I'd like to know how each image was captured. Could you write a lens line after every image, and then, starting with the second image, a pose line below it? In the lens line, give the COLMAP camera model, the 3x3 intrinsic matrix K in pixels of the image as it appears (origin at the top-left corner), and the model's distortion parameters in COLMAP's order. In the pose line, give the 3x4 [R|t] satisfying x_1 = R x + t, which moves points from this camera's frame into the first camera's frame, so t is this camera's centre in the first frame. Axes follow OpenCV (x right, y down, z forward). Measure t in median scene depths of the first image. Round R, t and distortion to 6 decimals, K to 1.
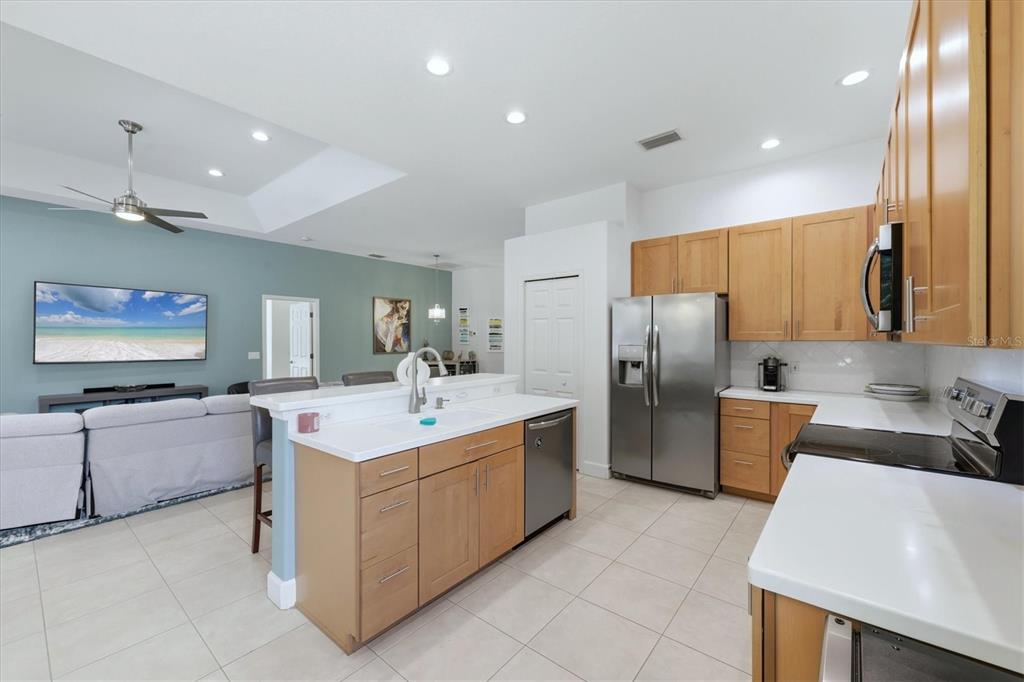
lens RADIAL K [[413.1, 0, 507.3], [0, 413.1, 338.5], [0, 0, 1]] dist [0.000374, -0.000064]
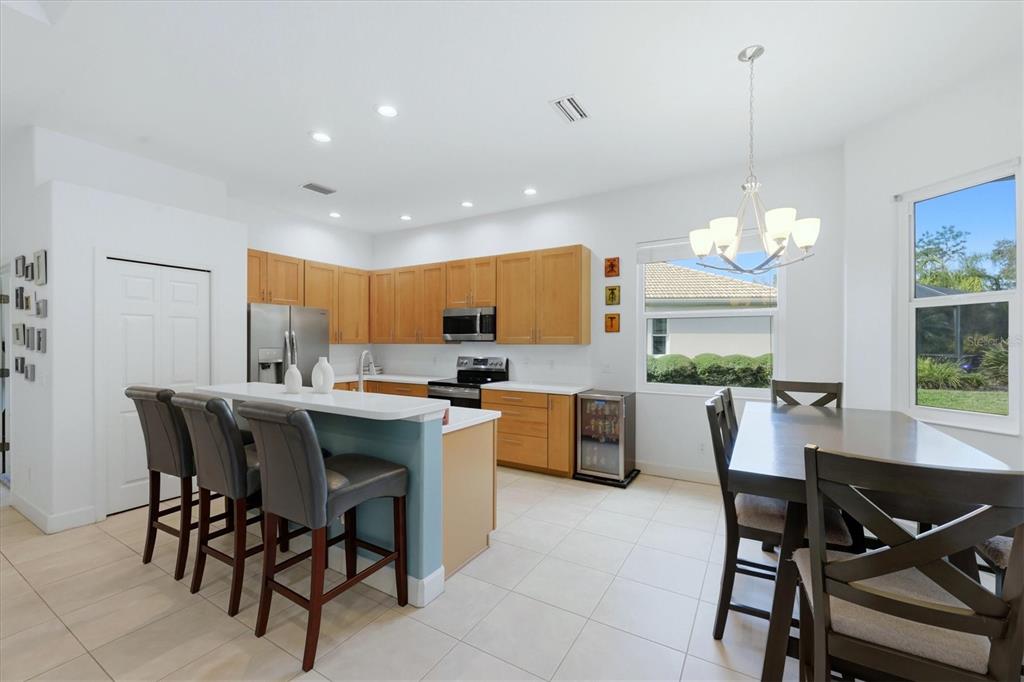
lens RADIAL K [[414.0, 0, 512.0], [0, 414.0, 343.4], [0, 0, 1]] dist [0.001189, -0.000012]
pose [[-0.154564, -0.001193, 0.987982, -0.885441], [-0.001962, 0.999998, 0.000901, 0.001377], [-0.987981, -0.001799, -0.154566, 0.533774]]
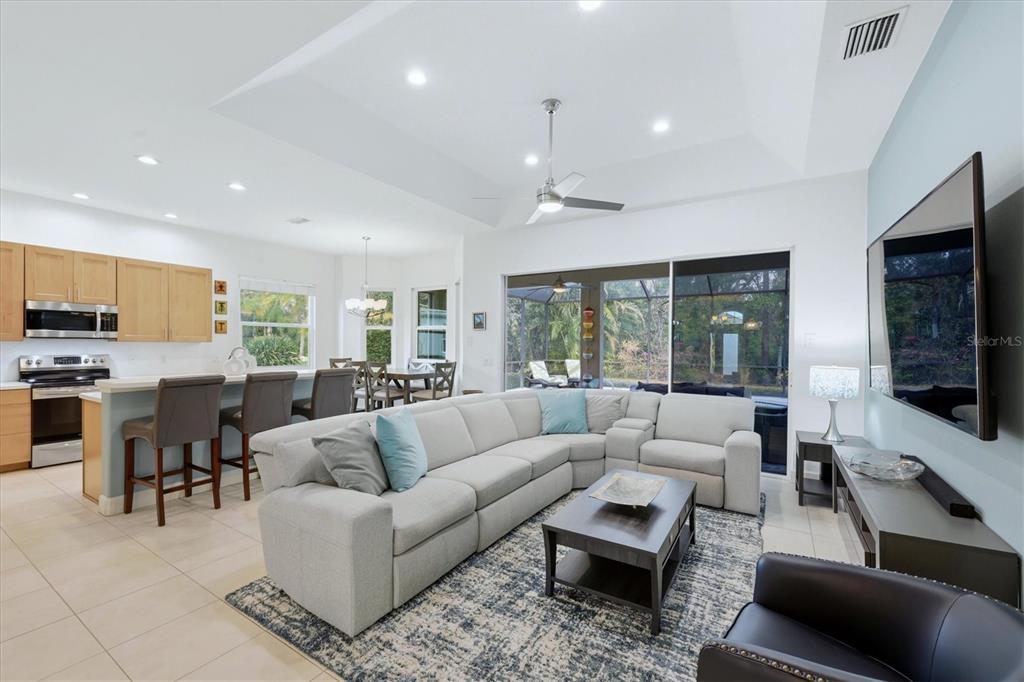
lens RADIAL K [[423.4, 0, 512.2], [0, 423.4, 347.3], [0, 0, 1]] dist [-0.000307, -0.000271]
pose [[-0.990989, -0.004163, -0.133879, -0.704504], [-0.005589, 0.999932, 0.010279, 0.001840], [0.133827, 0.010935, -0.990944, 1.901346]]
